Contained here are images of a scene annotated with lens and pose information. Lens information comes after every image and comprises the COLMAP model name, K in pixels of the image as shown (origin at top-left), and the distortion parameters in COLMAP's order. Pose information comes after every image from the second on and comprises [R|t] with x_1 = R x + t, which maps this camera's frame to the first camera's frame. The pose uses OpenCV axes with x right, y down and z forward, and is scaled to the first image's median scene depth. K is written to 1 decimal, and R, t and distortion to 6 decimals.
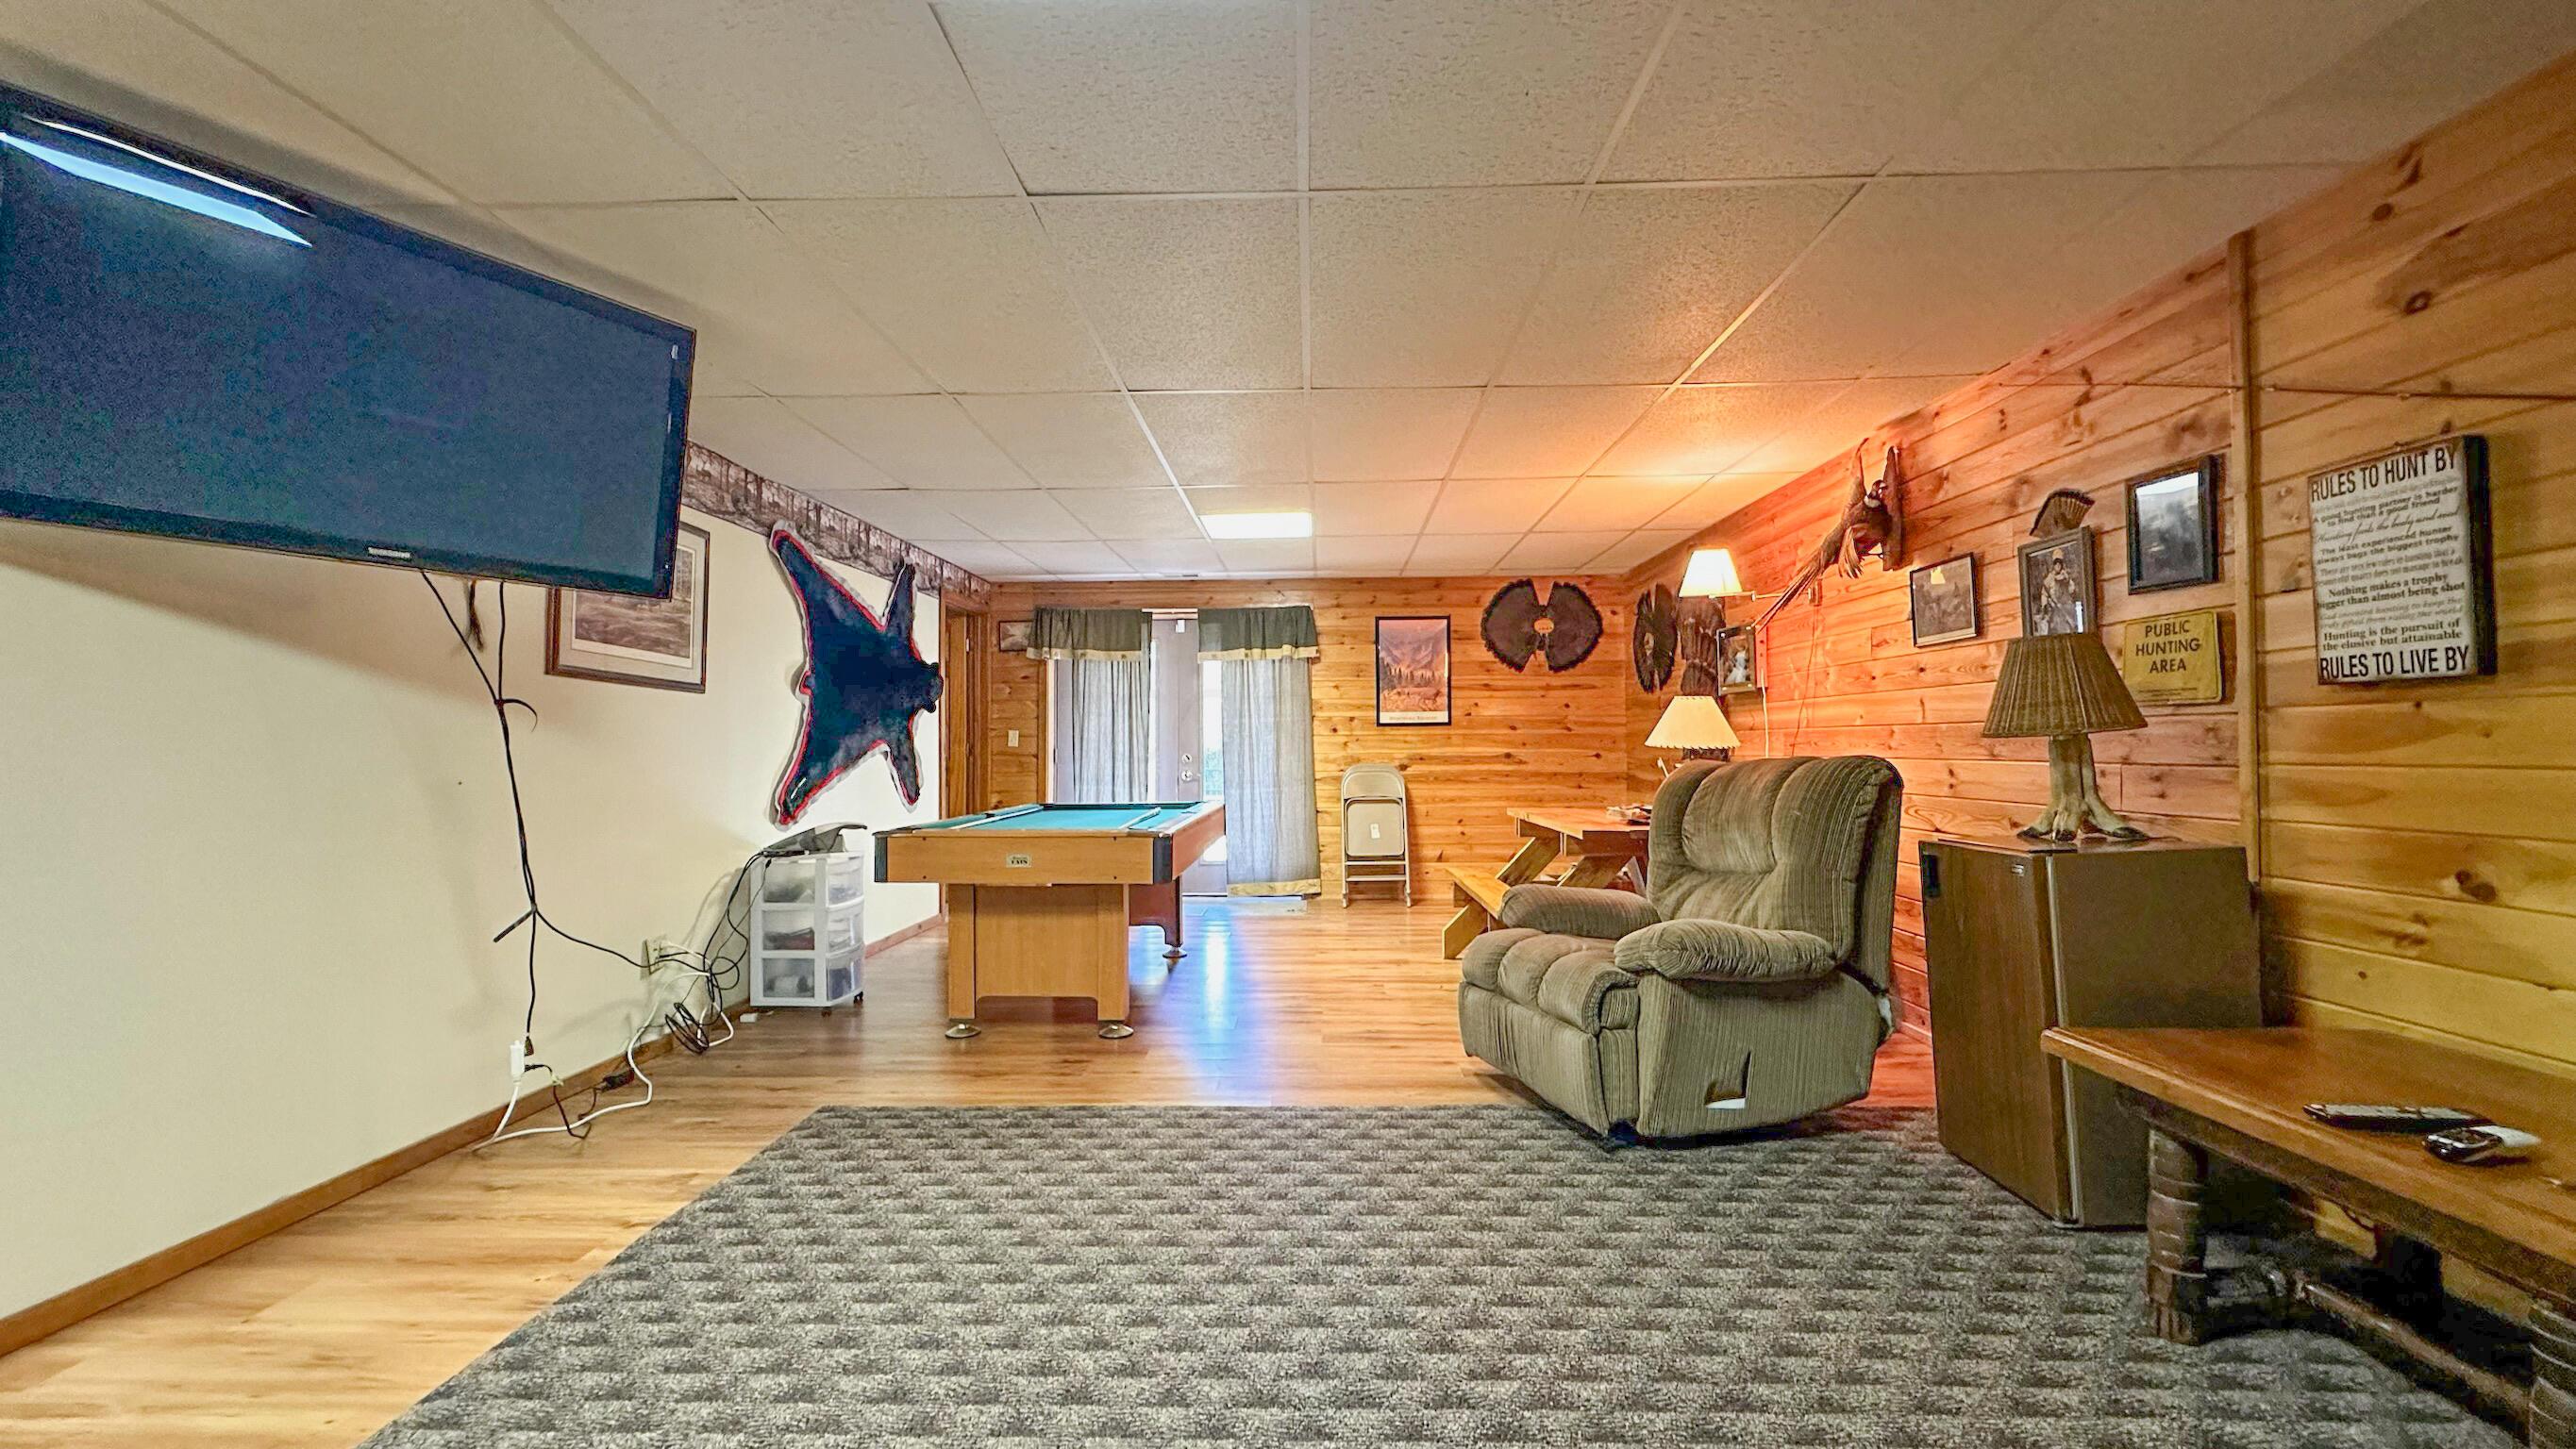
lens RADIAL K [[1028.5, 0, 1292.6], [0, 1028.5, 726.4], [0, 0, 1]] dist [-0.001456, 0.000792]
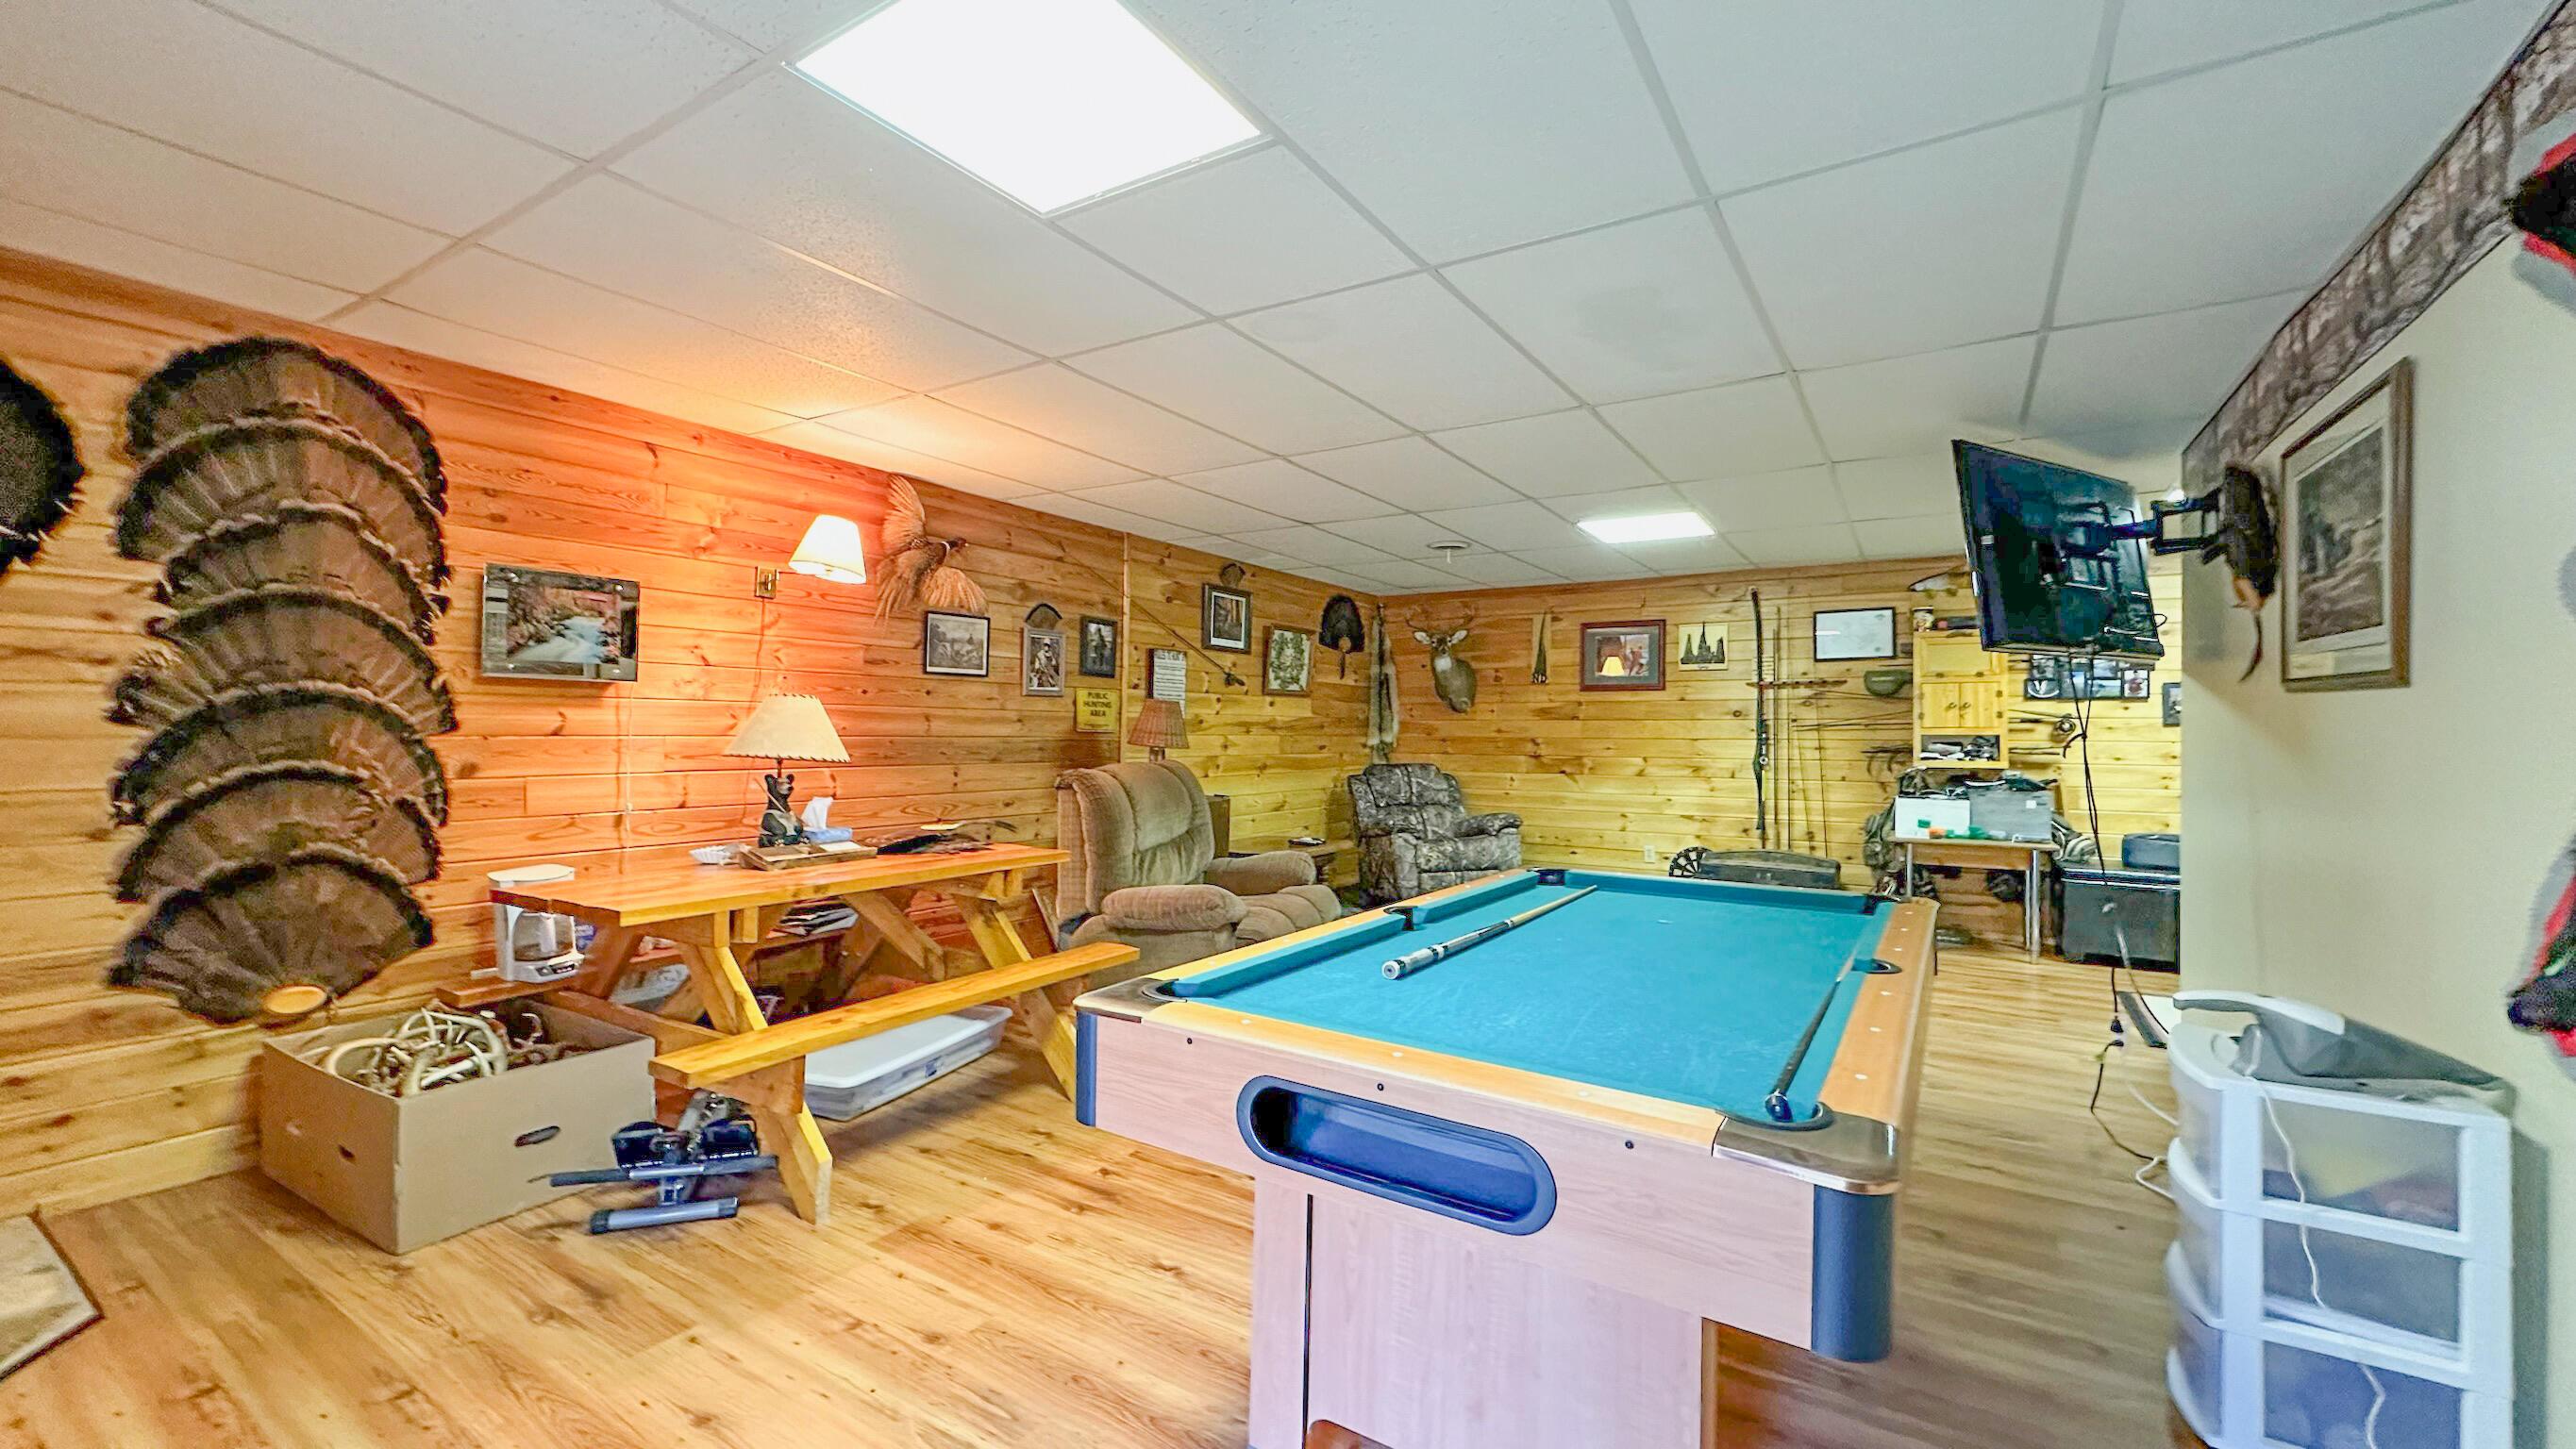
lens RADIAL K [[1028.5, 0, 1289.0], [0, 1028.5, 723.5], [0, 0, 1]] dist [-0.001456, 0.000792]
pose [[-0.854516, 0.000603, 0.519424, -0.602168], [-0.015870, 0.999502, -0.027269, 0.013131], [-0.519182, -0.031545, -0.854081, 2.775619]]
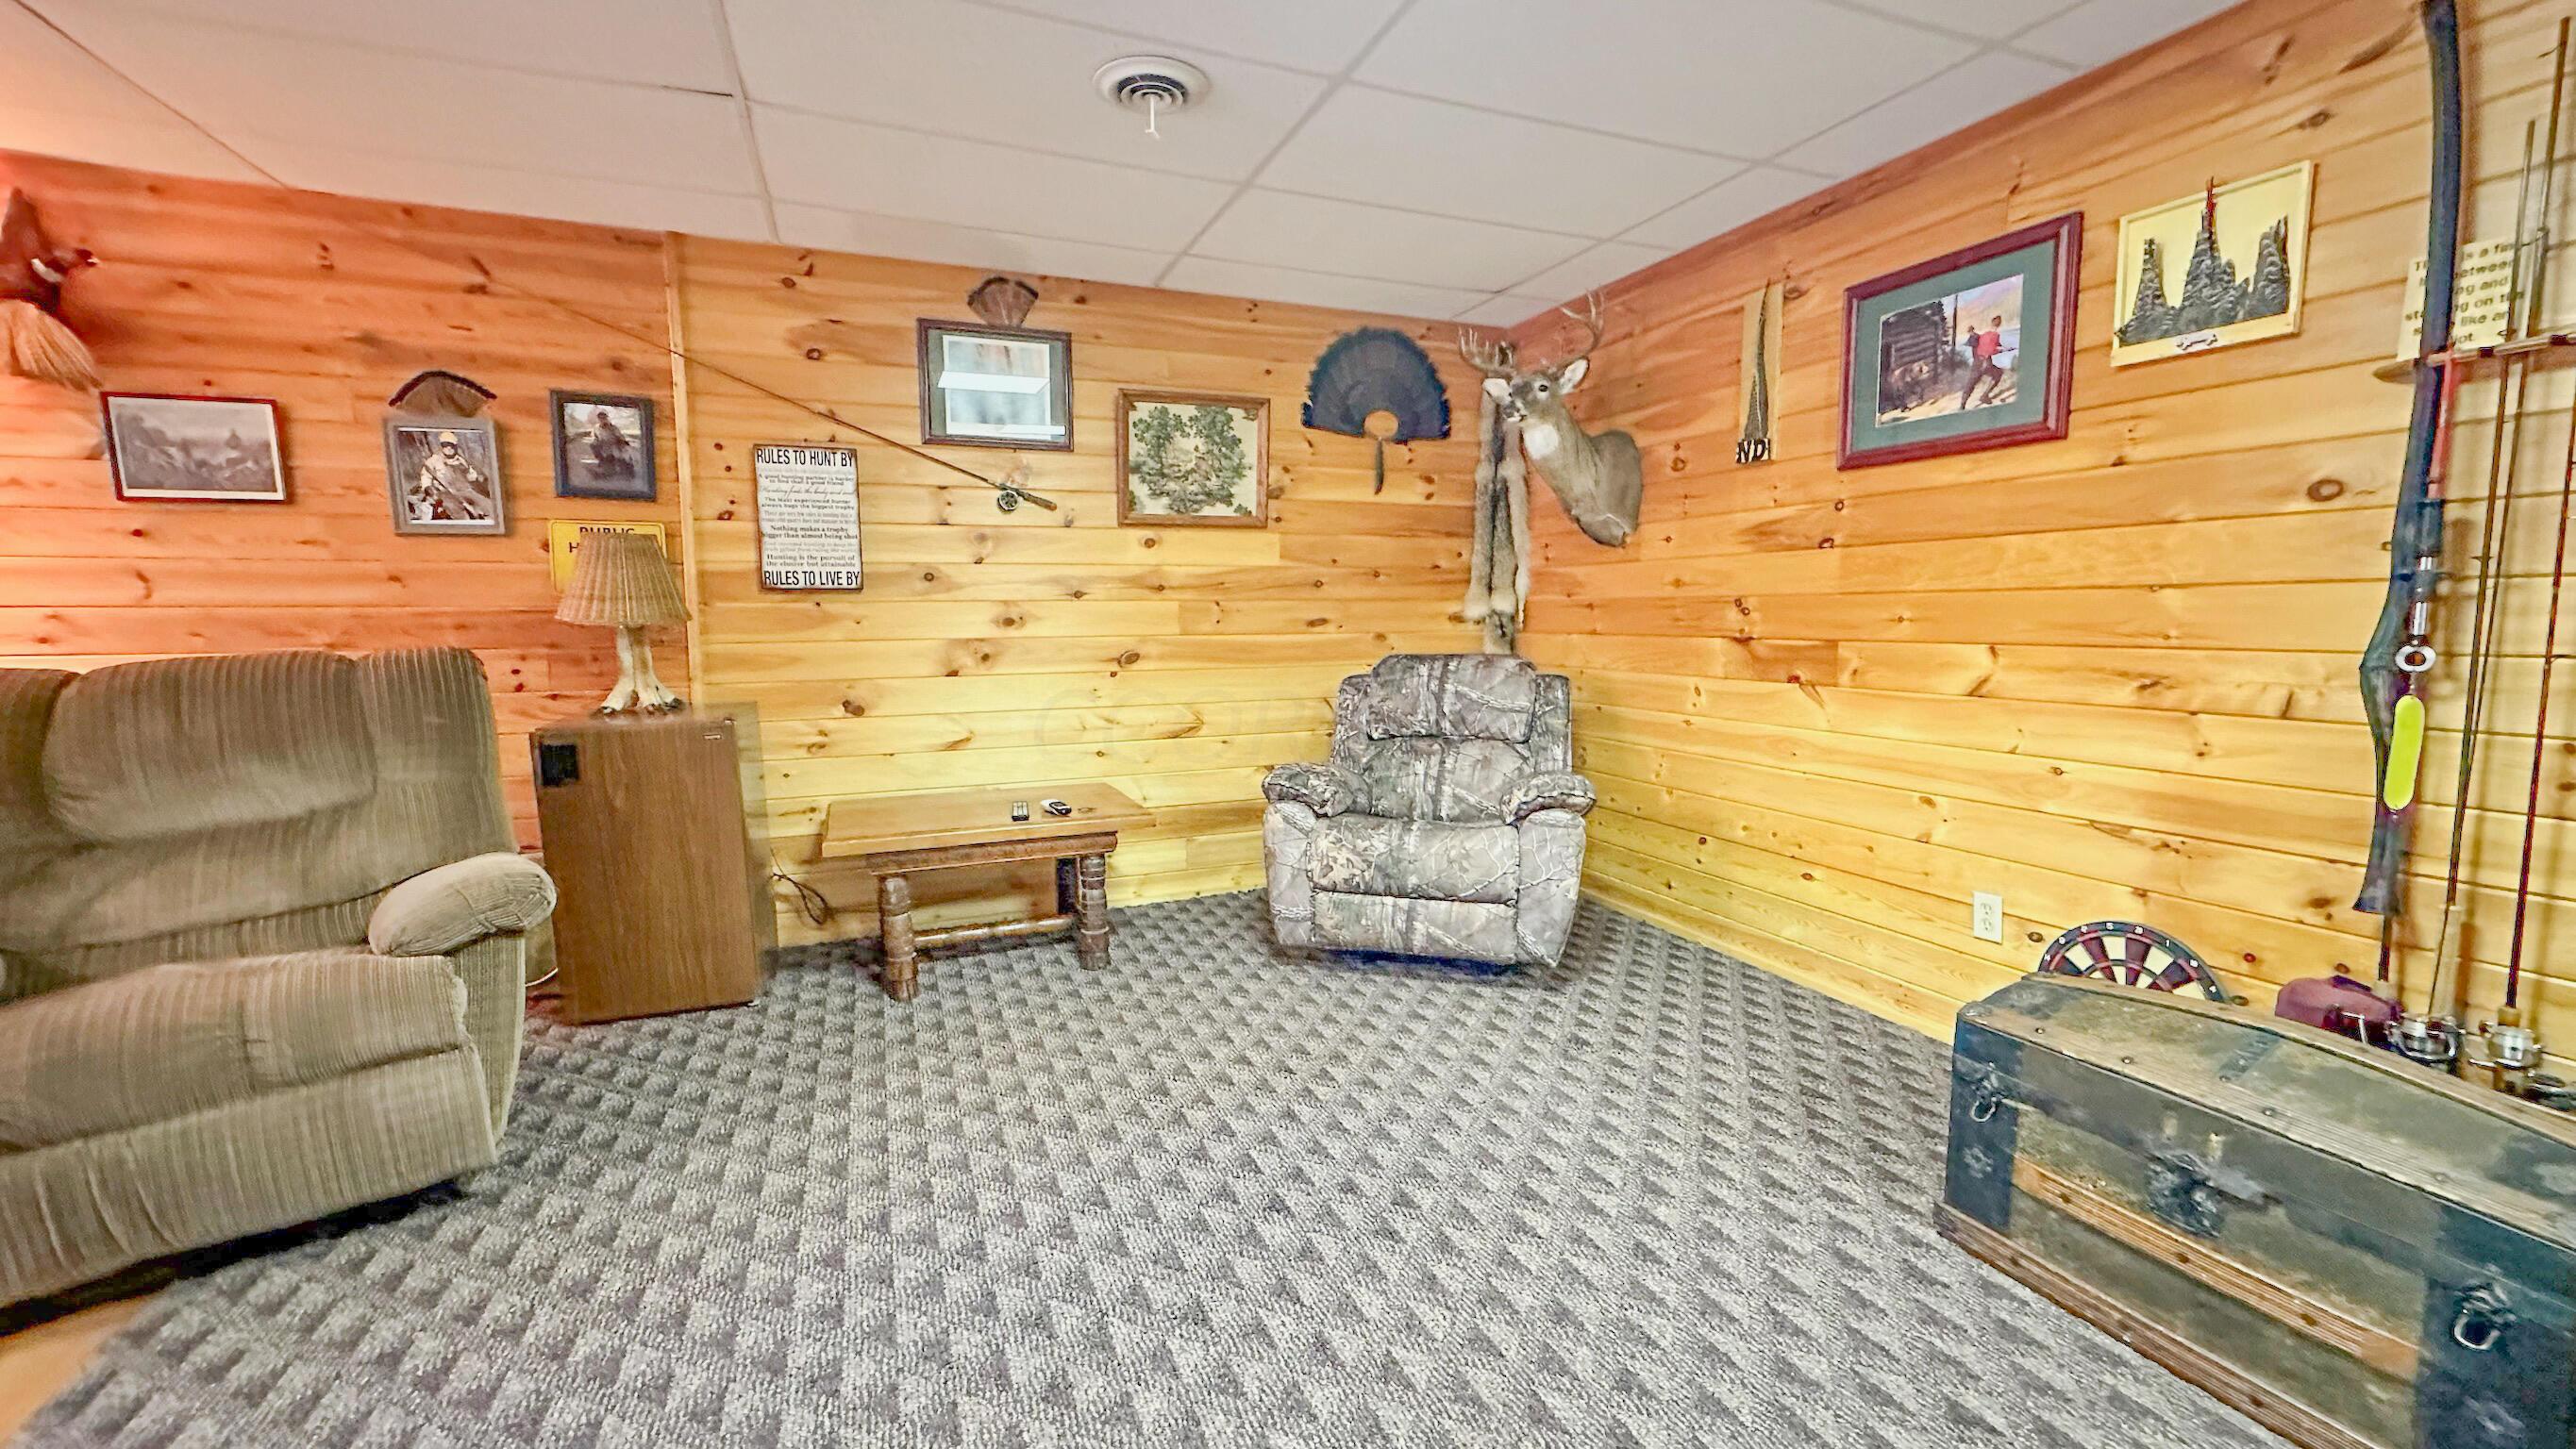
lens RADIAL K [[1028.5, 0, 1279.3], [0, 1028.5, 726.2], [0, 0, 1]] dist [-0.001456, 0.000792]
pose [[-0.394016, -0.097015, 0.913969, -0.611432], [-0.011024, 0.994841, 0.100847, -0.000618], [-0.919038, 0.029660, -0.393052, 0.820351]]
